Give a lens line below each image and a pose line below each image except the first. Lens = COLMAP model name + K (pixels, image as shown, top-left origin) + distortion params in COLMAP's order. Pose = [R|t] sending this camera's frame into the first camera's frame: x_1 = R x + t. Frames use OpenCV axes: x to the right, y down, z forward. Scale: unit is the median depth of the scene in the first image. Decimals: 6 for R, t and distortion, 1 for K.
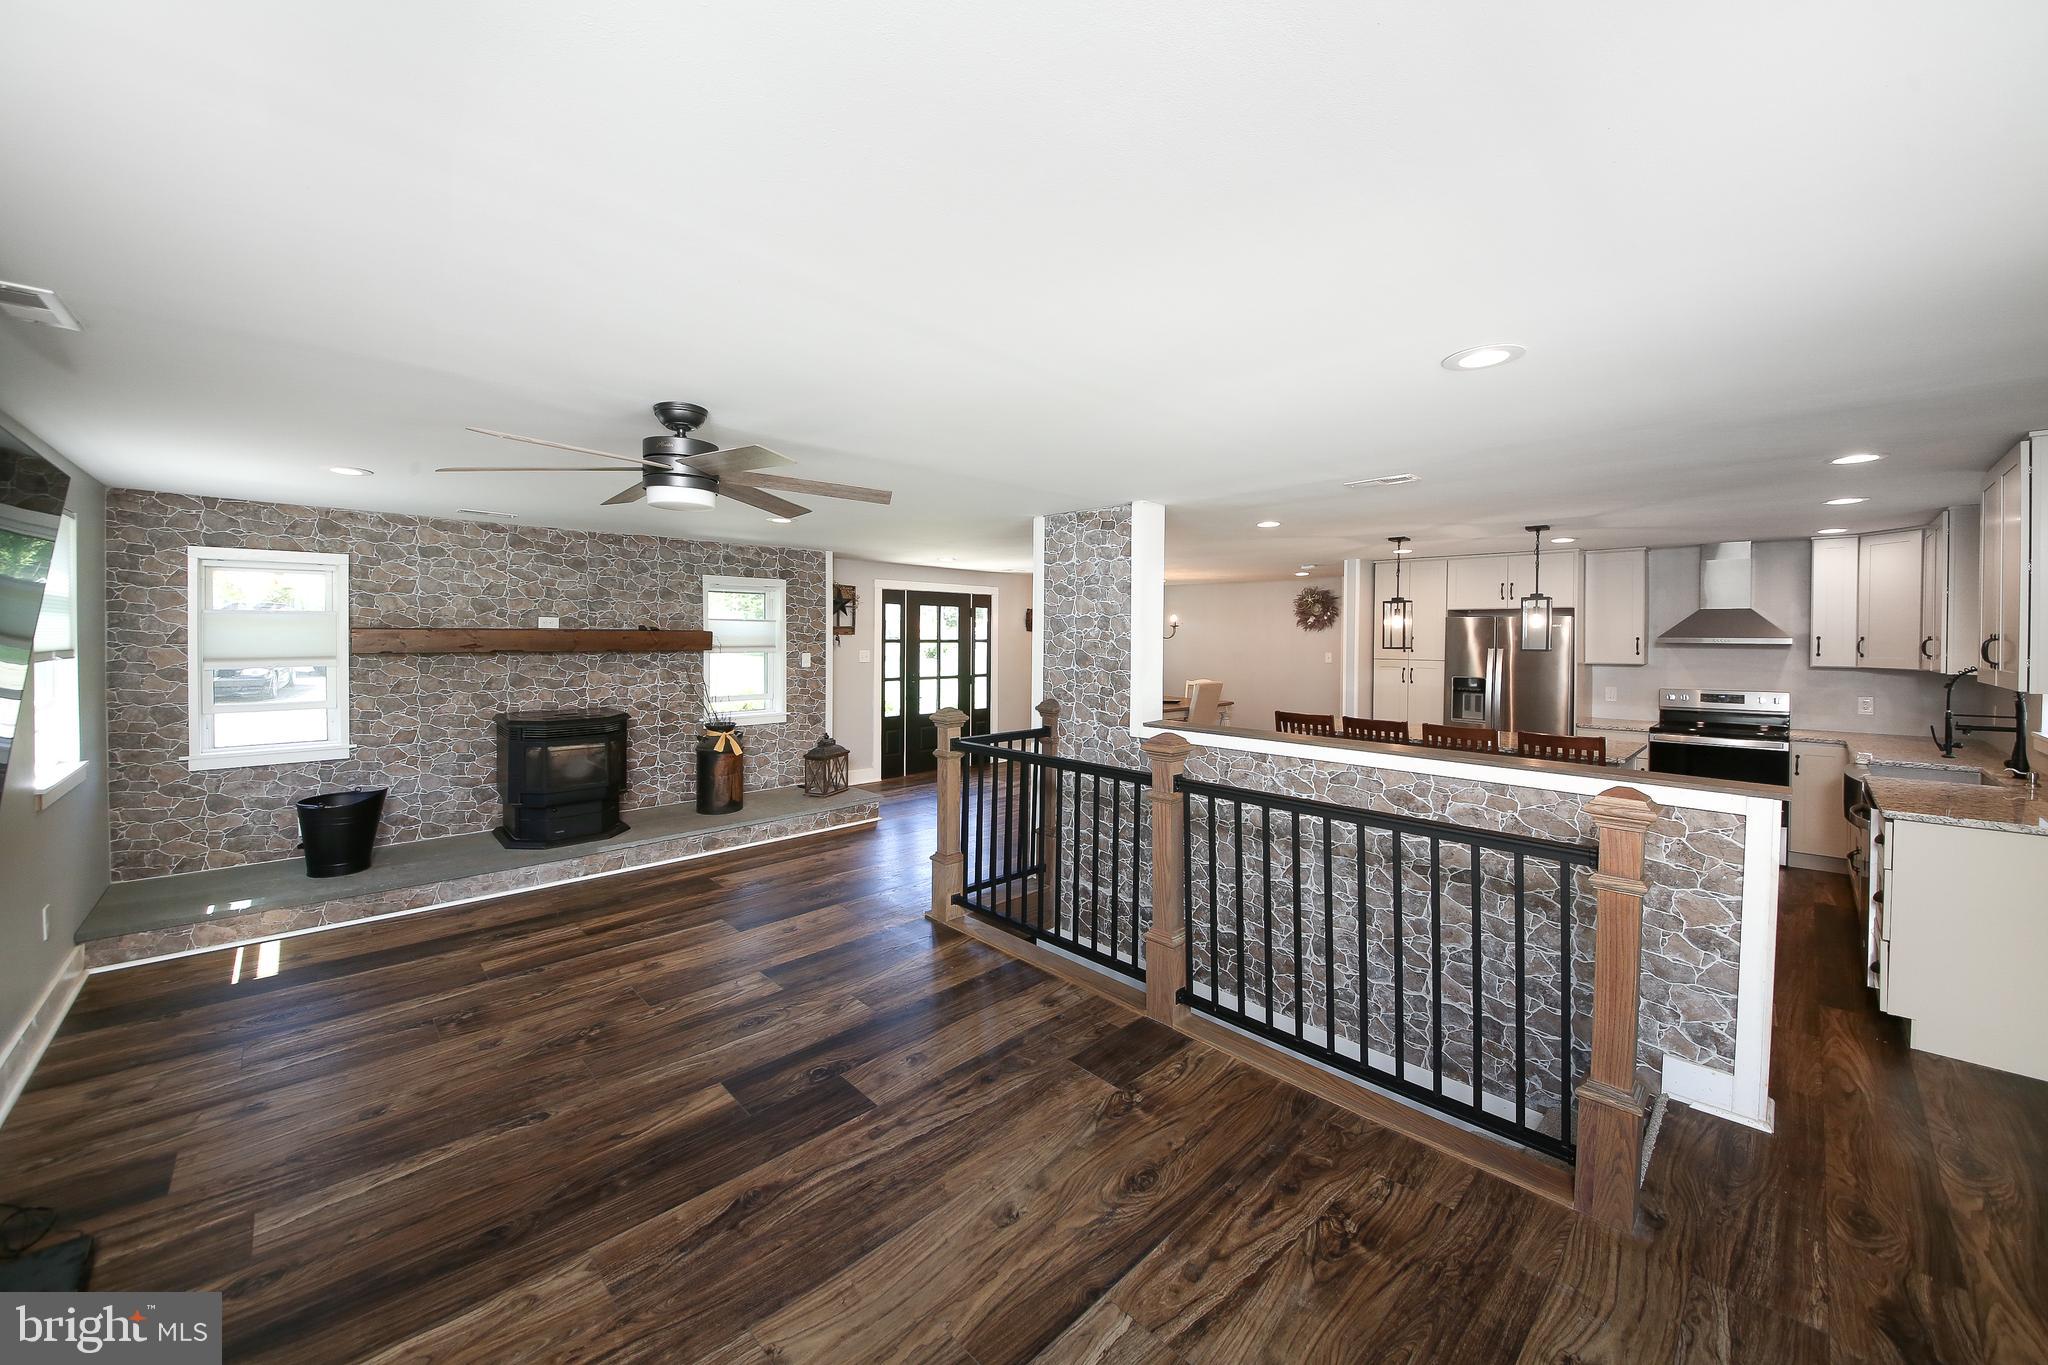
lens RADIAL K [[761.3, 0, 1042.9], [0, 761.3, 646.8], [0, 0, 1]] dist [0.017316, -0.001810]
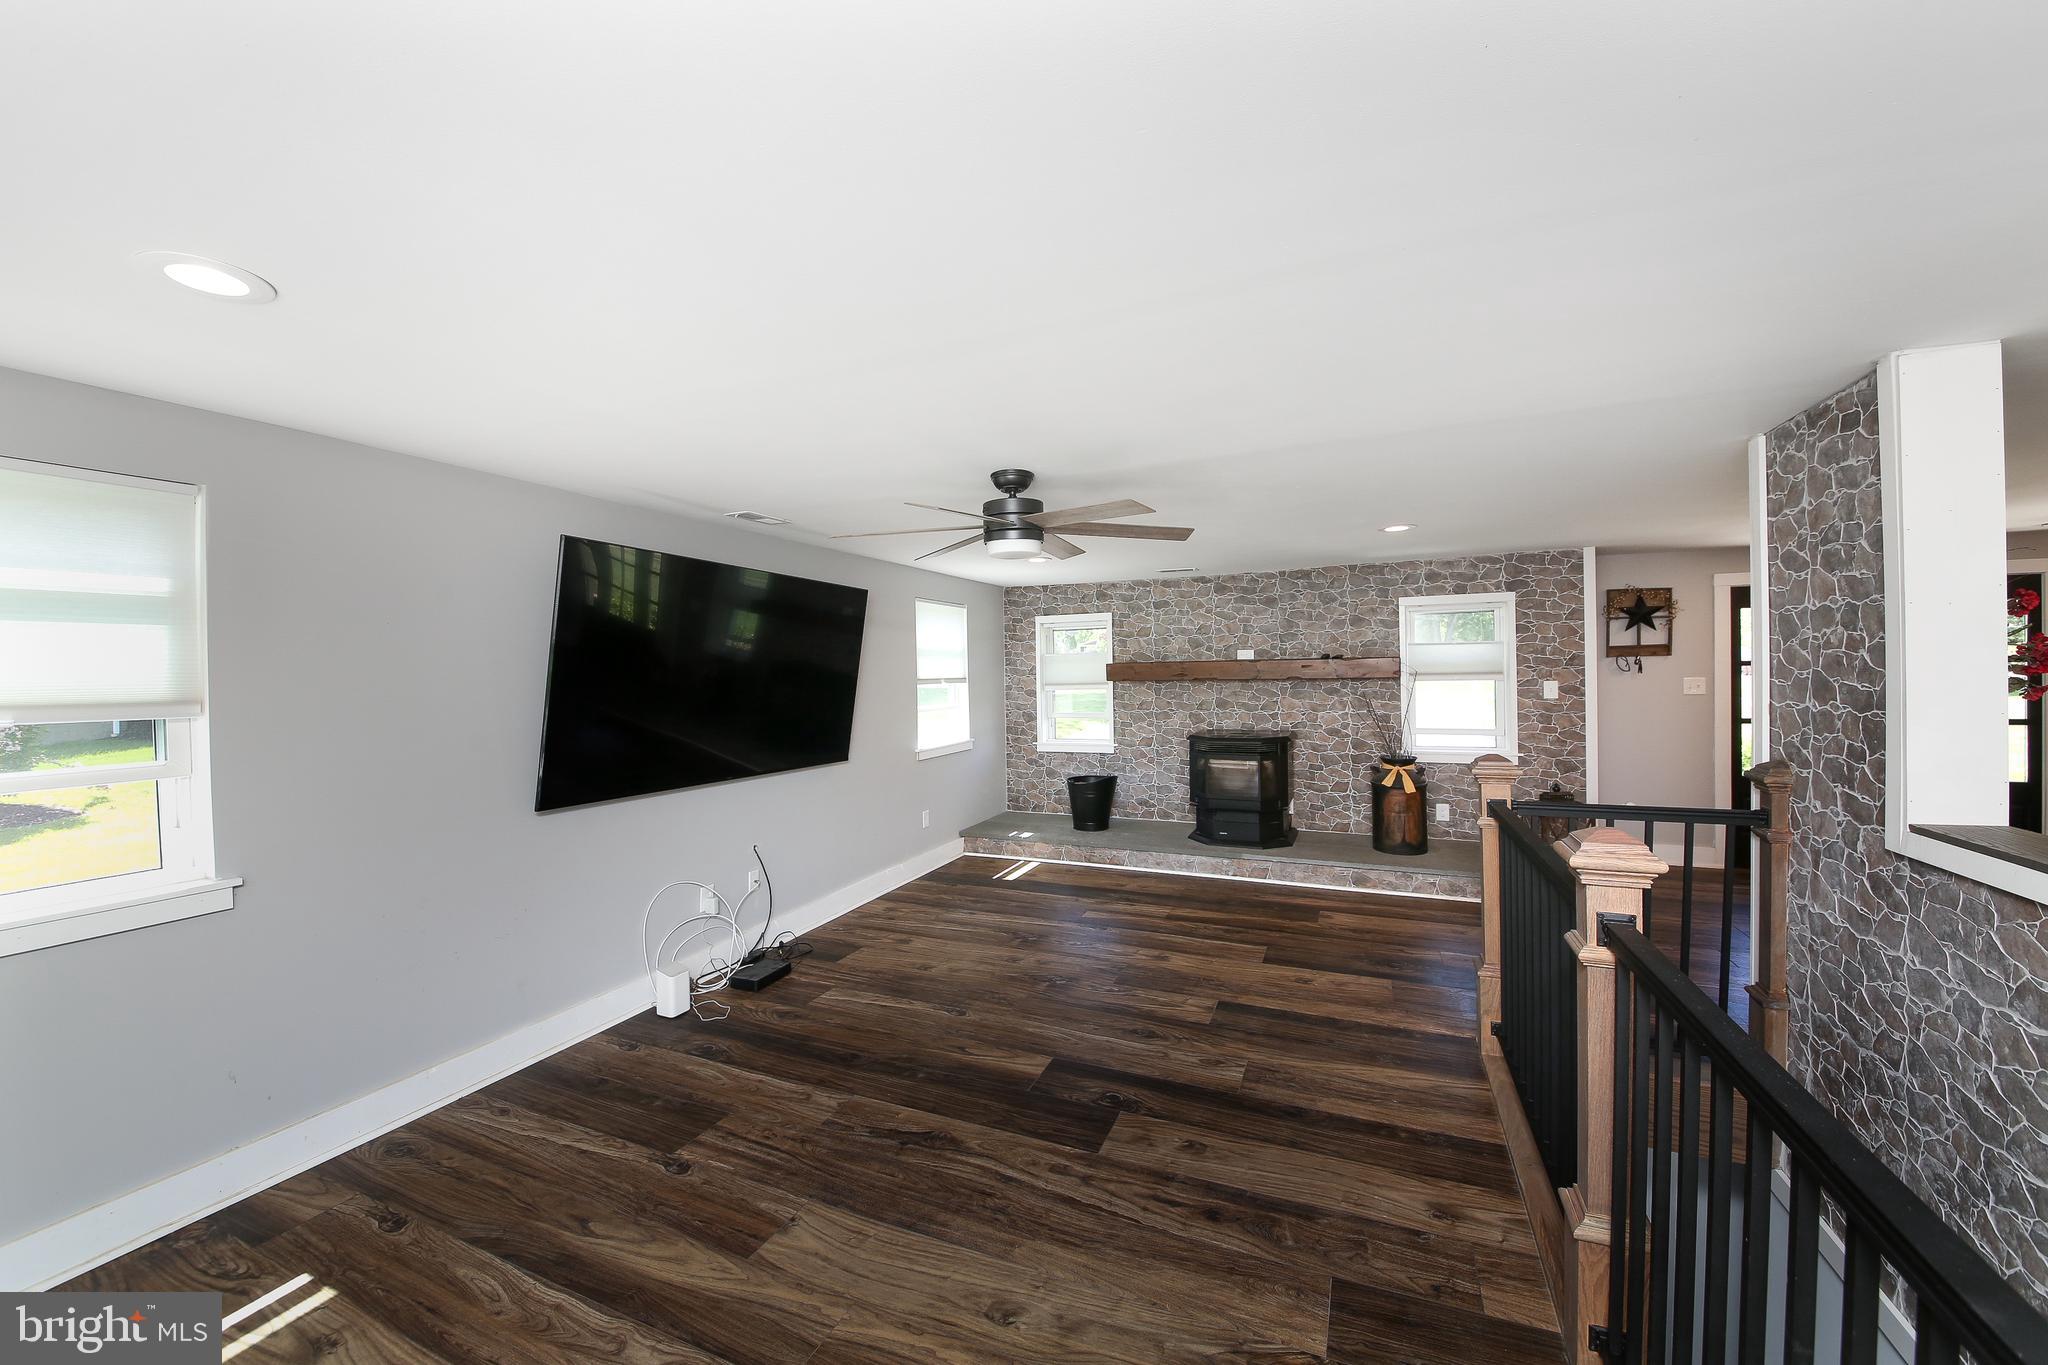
lens RADIAL K [[761.3, 0, 1044.6], [0, 761.3, 683.0], [0, 0, 1]] dist [0.017316, -0.001810]
pose [[0.391235, -0.000466, -0.920291, 0.351723], [0.007237, 0.999971, 0.002570, 0.007627], [0.920262, -0.007666, 0.391227, 0.318736]]
